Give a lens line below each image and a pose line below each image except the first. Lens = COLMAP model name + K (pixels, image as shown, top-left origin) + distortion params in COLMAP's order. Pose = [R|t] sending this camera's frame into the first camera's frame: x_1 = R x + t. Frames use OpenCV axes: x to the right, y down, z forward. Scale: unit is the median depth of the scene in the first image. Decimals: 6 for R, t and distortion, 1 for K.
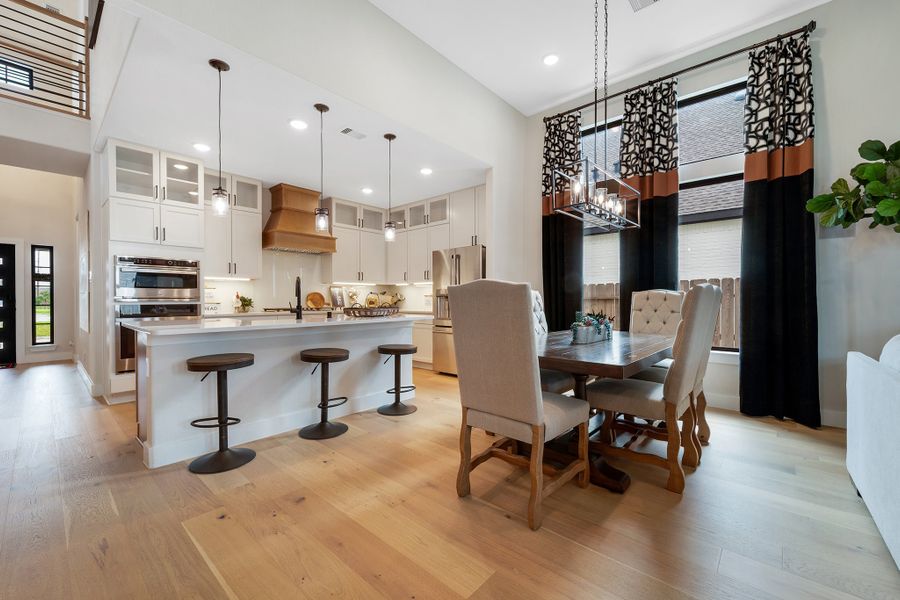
lens RADIAL K [[366.2, 0, 451.1], [0, 366.2, 301.9], [0, 0, 1]] dist [-0.000623, -0.000733]
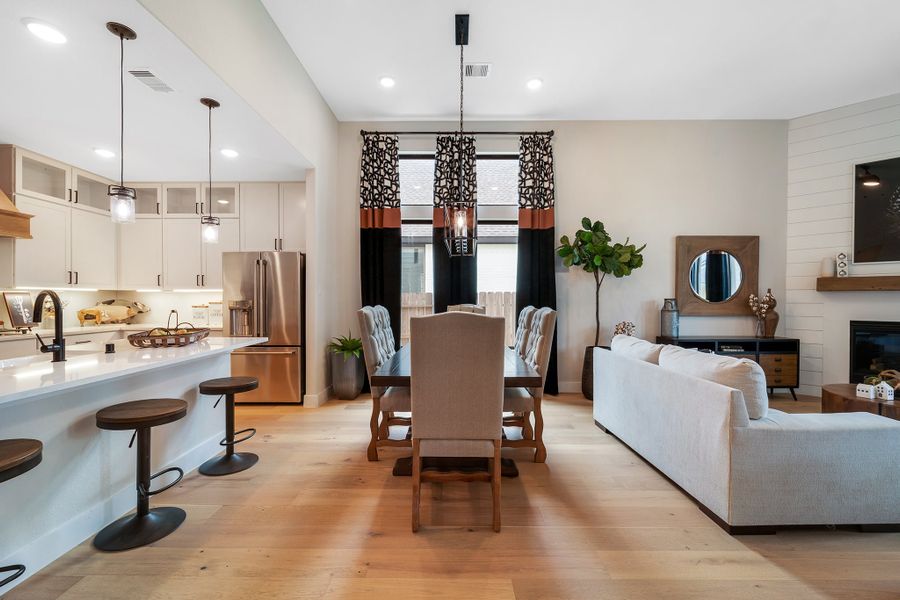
lens RADIAL K [[366.2, 0, 451.1], [0, 366.2, 301.9], [0, 0, 1]] dist [-0.000623, -0.000733]
pose [[0.748755, -0.002989, 0.662840, -0.287193], [0.002582, 0.999995, 0.001592, -0.042775], [-0.662841, 0.000519, 0.748760, 0.109331]]
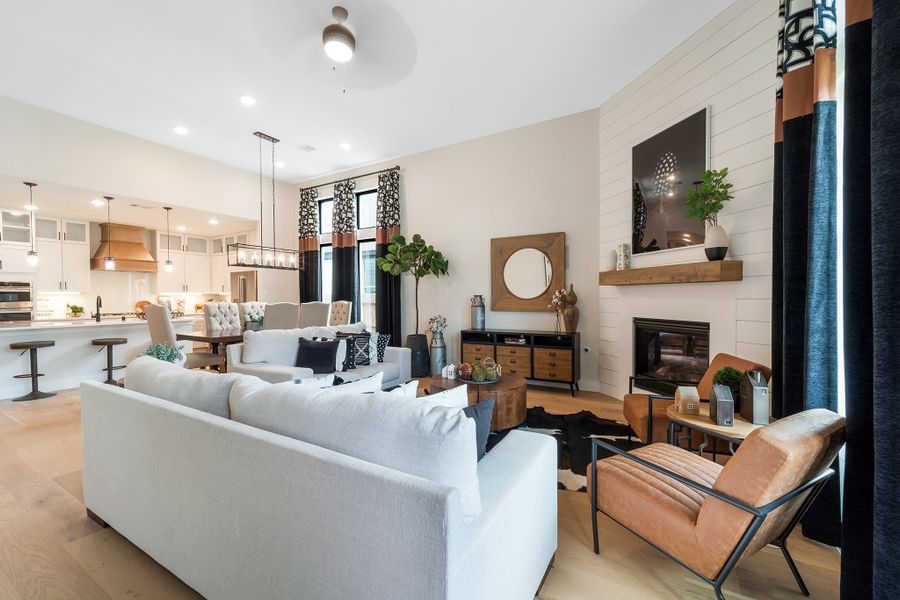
lens RADIAL K [[366.2, 0, 451.1], [0, 366.2, 301.9], [0, 0, 1]] dist [-0.000623, -0.000733]
pose [[0.980347, -0.008713, 0.197088, 0.723286], [0.007671, 0.999952, 0.006053, -0.033790], [-0.197132, -0.004422, 0.980367, -0.823436]]
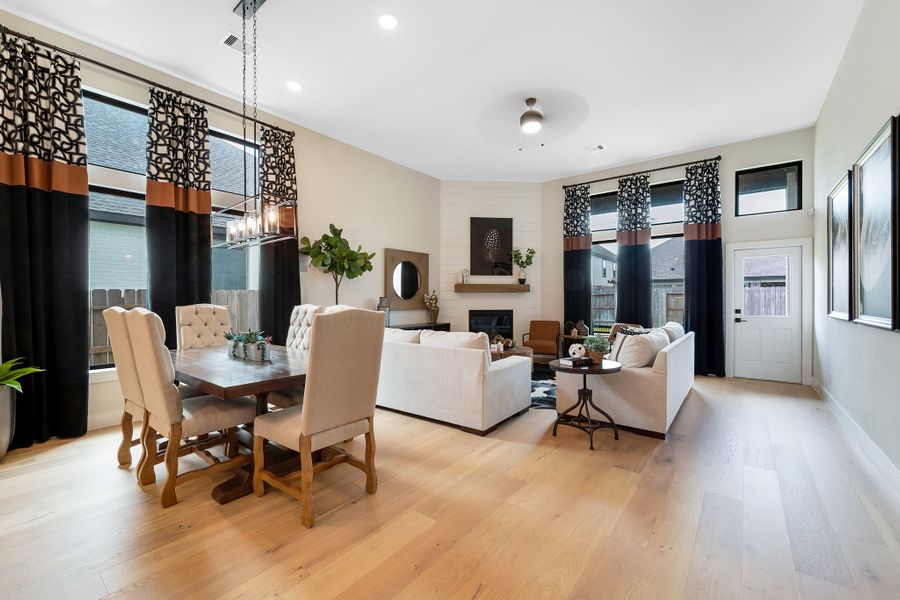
lens RADIAL K [[370.1, 0, 451.7], [0, 370.1, 301.2], [0, 0, 1]] dist [-0.000696, -0.000554]
pose [[-0.062951, -0.008302, 0.997982, -0.520469], [0.009366, 0.999916, 0.008909, -0.043825], [-0.997973, 0.009908, -0.062868, 0.356242]]
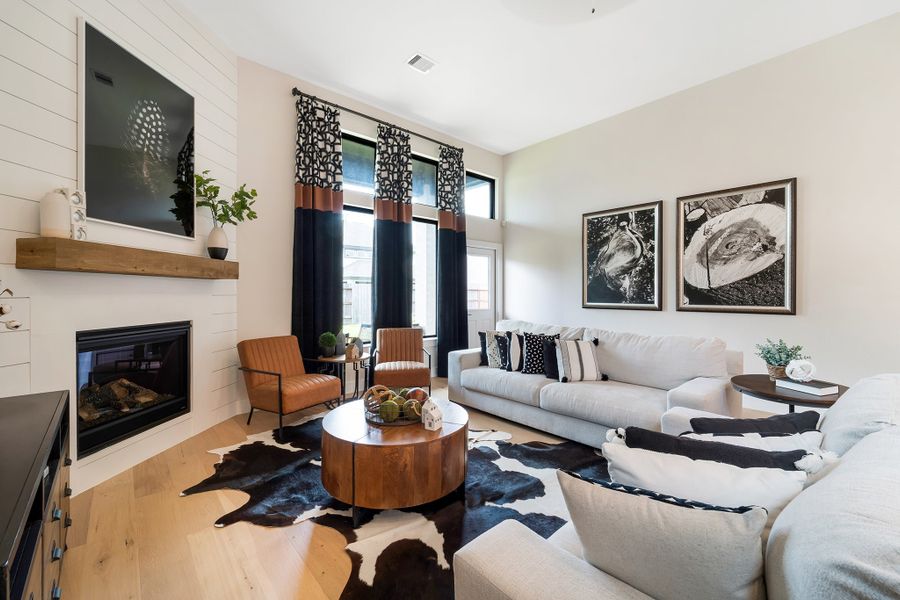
lens RADIAL K [[370.1, 0, 453.2], [0, 370.1, 293.1], [0, 0, 1]] dist [-0.001388, -0.000435]
pose [[-0.994378, 0.000241, 0.105888, 0.808156], [0.001201, 0.999959, 0.009004, -0.043599], [-0.105881, 0.009081, -0.994337, 0.660255]]
